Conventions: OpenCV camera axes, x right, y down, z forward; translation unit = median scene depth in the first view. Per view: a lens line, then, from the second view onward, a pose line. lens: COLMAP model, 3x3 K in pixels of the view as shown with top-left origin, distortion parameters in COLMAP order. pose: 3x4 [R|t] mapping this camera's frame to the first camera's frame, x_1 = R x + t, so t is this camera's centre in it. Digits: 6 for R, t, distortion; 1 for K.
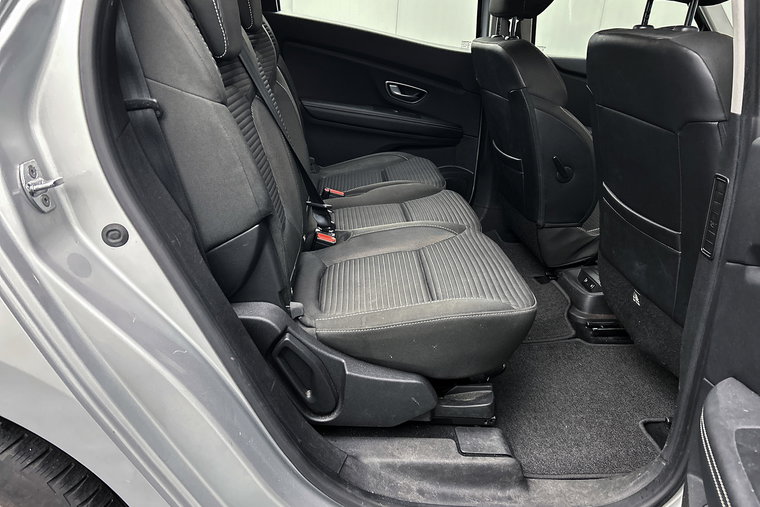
lens RADIAL K [[559.4, 0, 374.5], [0, 559.4, 252.4], [0, 0, 1]] dist [0.060104, -0.067989]
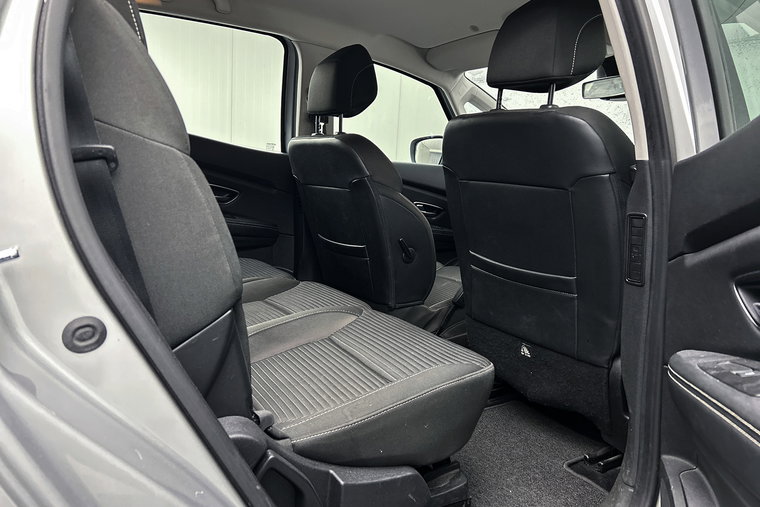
lens RADIAL K [[559.4, 0, 381.0], [0, 559.4, 254.6], [0, 0, 1]] dist [0.060104, -0.067989]
pose [[0.879434, -0.084177, 0.468520, -0.345967], [0.179007, 0.970478, -0.161643, 0.035800], [-0.441082, 0.226023, 0.868539, 0.194445]]
